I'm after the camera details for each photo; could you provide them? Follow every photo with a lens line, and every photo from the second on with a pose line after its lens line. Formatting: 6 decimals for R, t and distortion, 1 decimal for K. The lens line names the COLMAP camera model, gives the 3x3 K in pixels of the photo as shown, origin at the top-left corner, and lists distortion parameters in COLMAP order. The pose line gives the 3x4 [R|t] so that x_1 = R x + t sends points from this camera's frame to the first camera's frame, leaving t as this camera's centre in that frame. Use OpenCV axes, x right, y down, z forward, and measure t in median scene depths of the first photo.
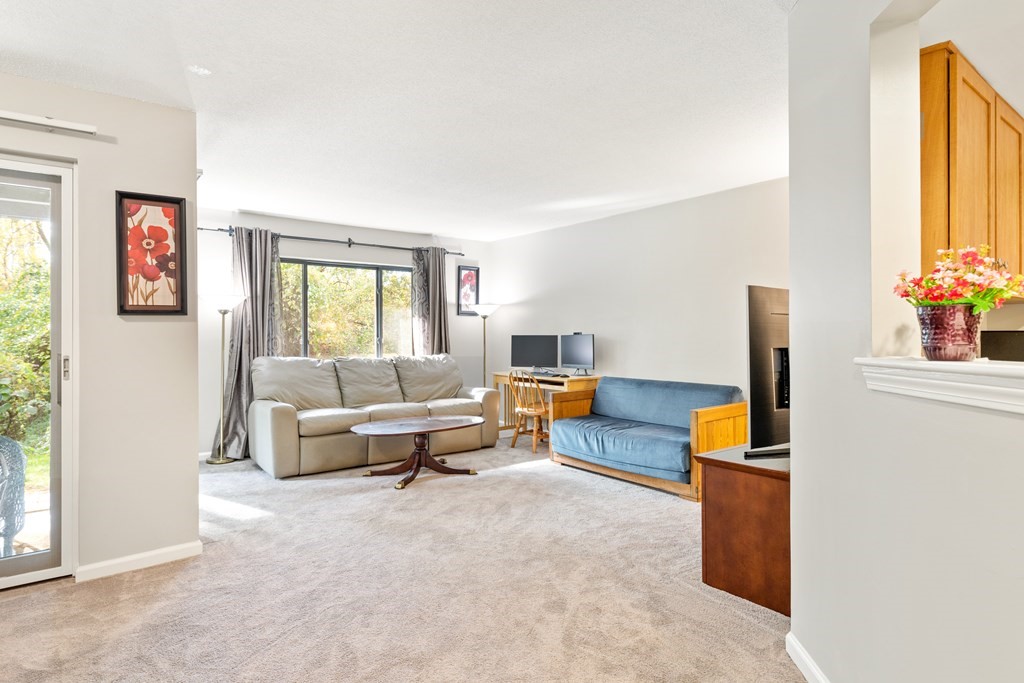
lens RADIAL K [[542.1, 0, 511.2], [0, 542.1, 336.5], [0, 0, 1]] dist [-0.000187, -0.000319]
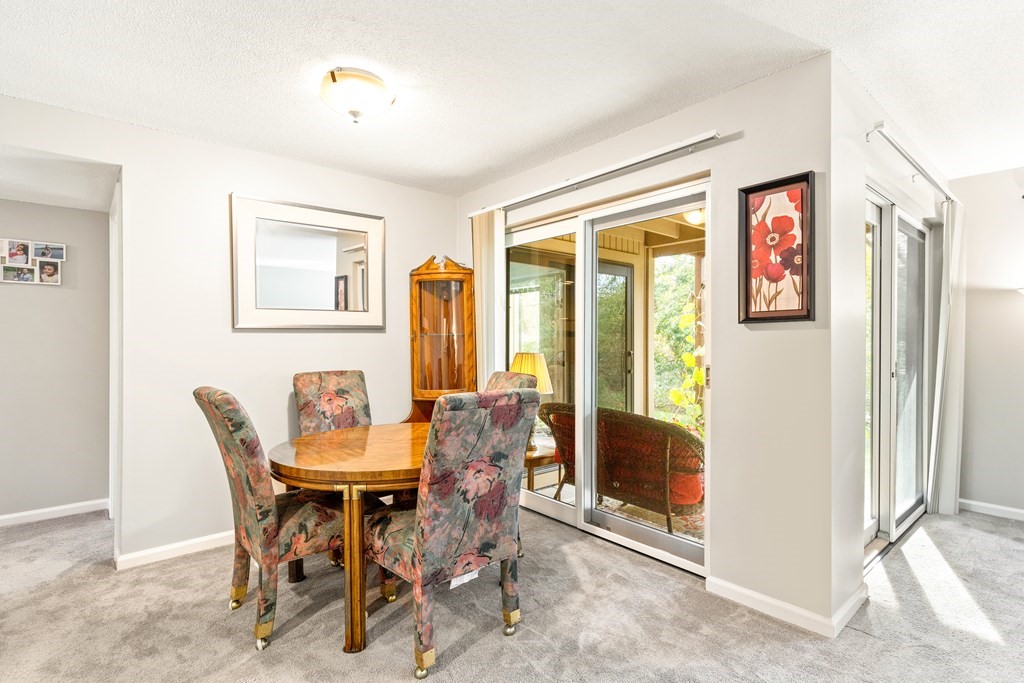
lens RADIAL K [[496.8, 0, 512.2], [0, 496.8, 343.2], [0, 0, 1]] dist [0.002303, -0.000070]
pose [[0.043468, 0.011217, -0.998992, 0.097979], [-0.006579, 0.999919, 0.010941, -0.012622], [0.999033, 0.006097, 0.043538, 0.556981]]
